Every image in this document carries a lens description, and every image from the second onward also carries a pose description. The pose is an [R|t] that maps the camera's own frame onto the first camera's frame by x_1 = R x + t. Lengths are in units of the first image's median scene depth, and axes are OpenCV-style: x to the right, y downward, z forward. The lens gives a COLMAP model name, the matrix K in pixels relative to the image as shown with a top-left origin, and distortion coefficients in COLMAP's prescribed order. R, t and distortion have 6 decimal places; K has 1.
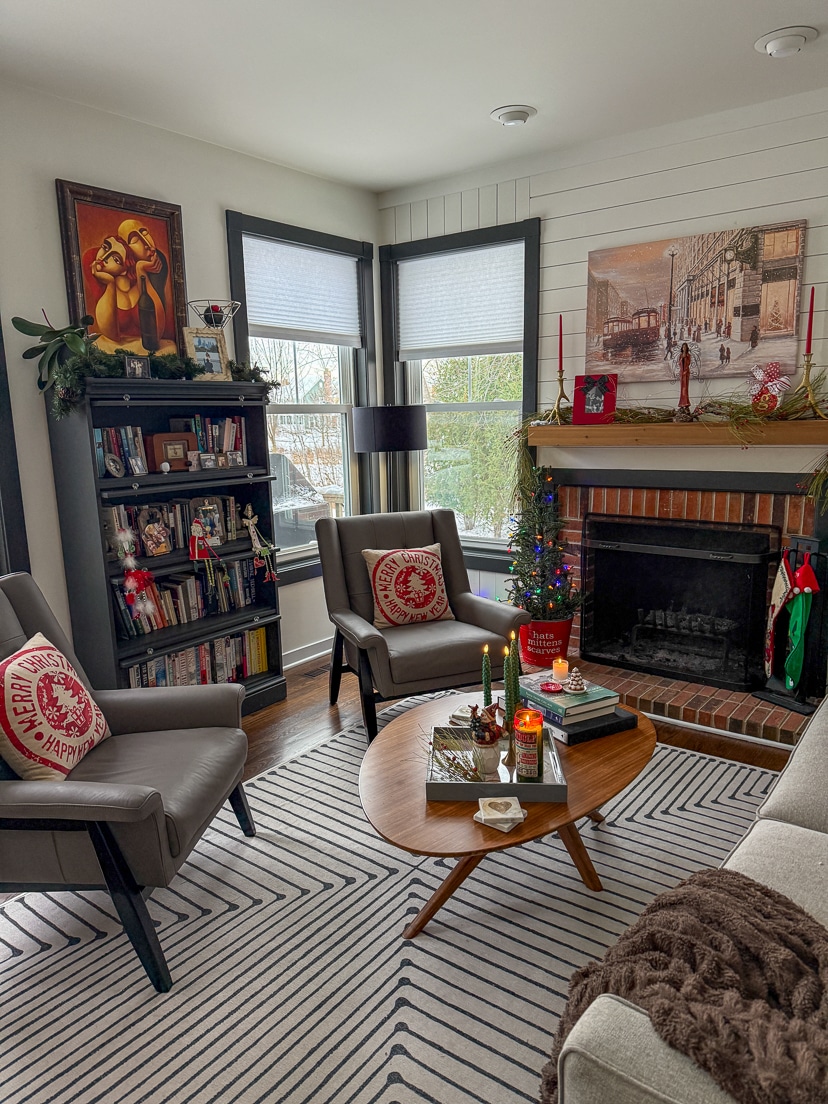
lens RADIAL K [[776.5, 0, 417.1], [0, 776.5, 556.2], [0, 0, 1]] dist [0.073835, -0.097156]
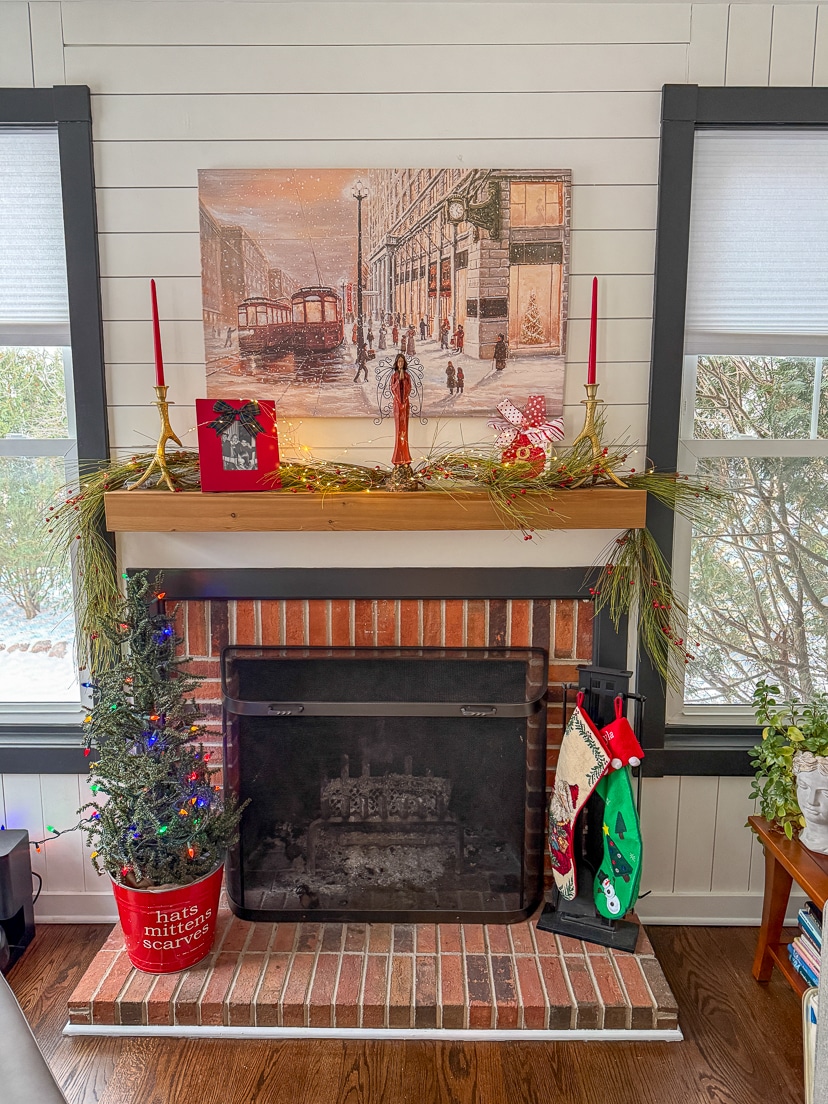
lens RADIAL K [[776.5, 0, 409.3], [0, 776.5, 552.5], [0, 0, 1]] dist [0.073835, -0.097156]
pose [[0.800353, -0.072509, 0.595128, -0.002082], [0.093372, 0.995622, -0.004267, -0.118233], [-0.592214, 0.058983, 0.803619, 0.521292]]
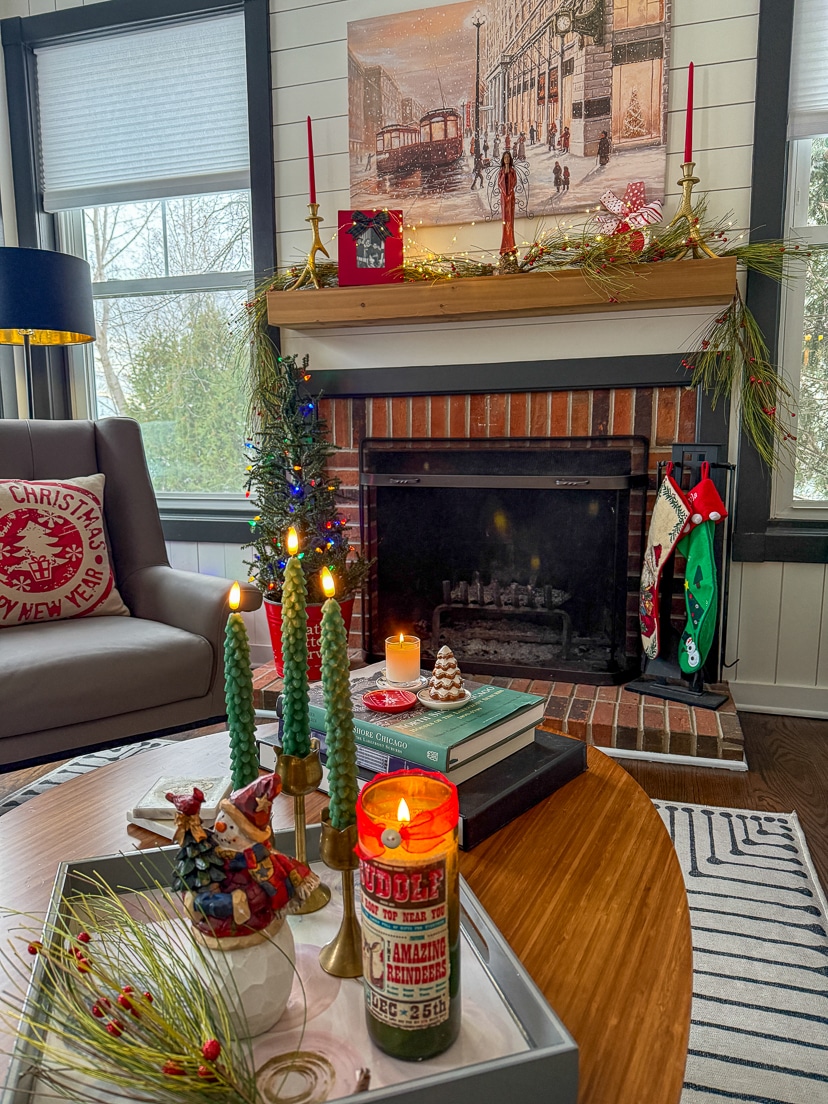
lens RADIAL K [[776.5, 0, 410.6], [0, 776.5, 552.1], [0, 0, 1]] dist [0.073835, -0.097156]
pose [[0.937905, -0.038363, 0.344766, 0.029717], [0.054045, 0.997890, -0.035987, 0.072198], [-0.342658, 0.052386, 0.937999, 0.416058]]
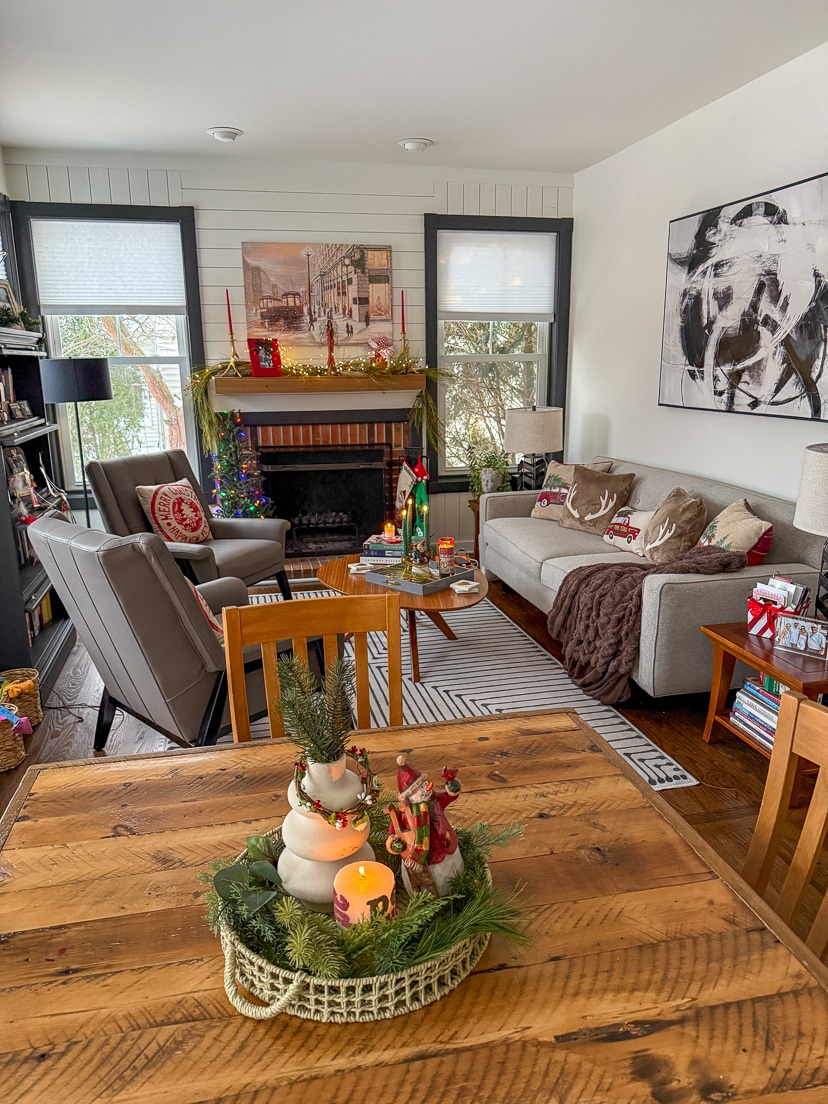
lens RADIAL K [[776.5, 0, 413.2], [0, 776.5, 564.6], [0, 0, 1]] dist [0.073835, -0.097156]
pose [[0.642793, -0.178257, 0.745011, -0.680527], [0.139674, 0.983519, 0.114813, 0.027266], [-0.753199, 0.030258, 0.657097, -0.049587]]
